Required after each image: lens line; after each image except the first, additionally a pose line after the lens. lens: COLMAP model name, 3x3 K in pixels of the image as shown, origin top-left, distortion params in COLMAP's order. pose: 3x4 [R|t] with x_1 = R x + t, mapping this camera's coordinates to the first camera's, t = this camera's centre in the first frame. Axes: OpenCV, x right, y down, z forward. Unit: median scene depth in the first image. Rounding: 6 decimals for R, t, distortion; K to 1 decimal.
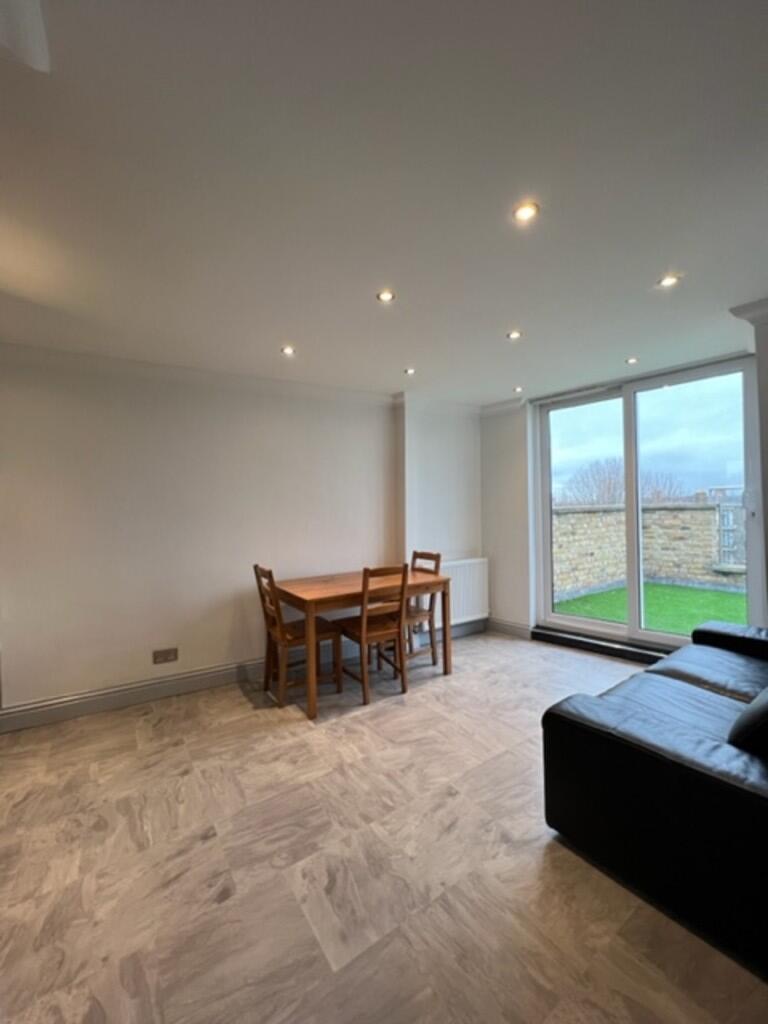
lens RADIAL K [[409.4, 0, 385.0], [0, 409.4, 514.5], [0, 0, 1]] dist [-0.000191, 0.000457]
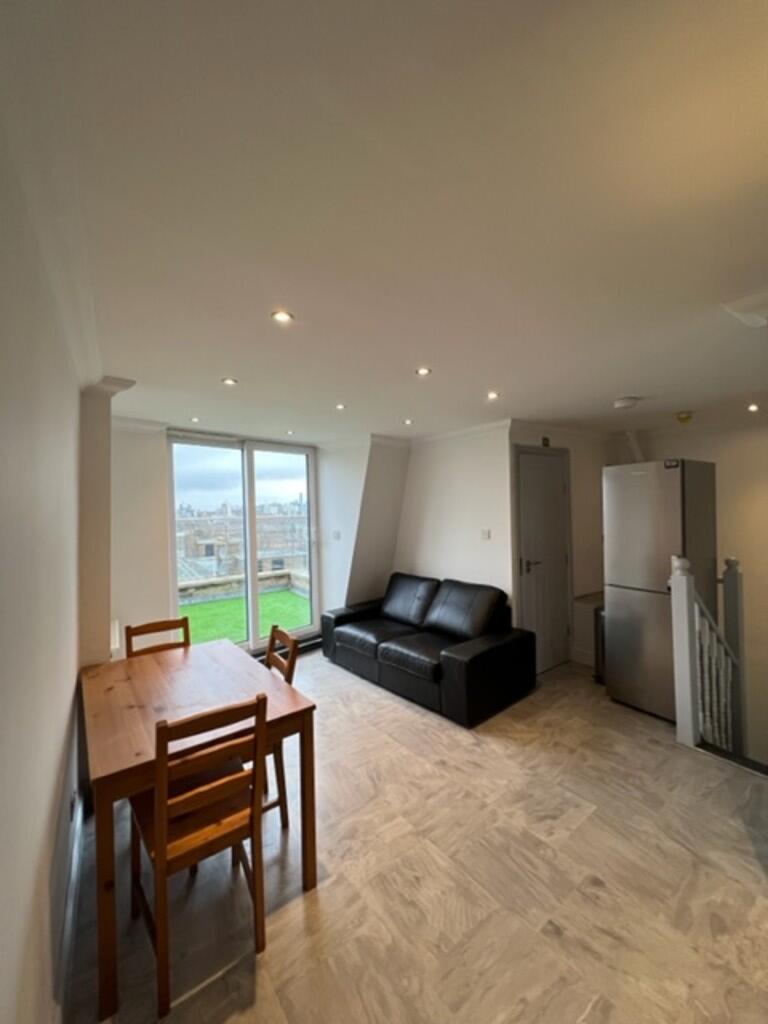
lens RADIAL K [[409.4, 0, 385.4], [0, 409.4, 512.9], [0, 0, 1]] dist [-0.000191, 0.000457]
pose [[-0.057542, 0.022632, 0.998087, -0.975720], [0.039152, 0.999025, -0.020396, -0.097418], [-0.997575, 0.037904, -0.058372, 1.015287]]
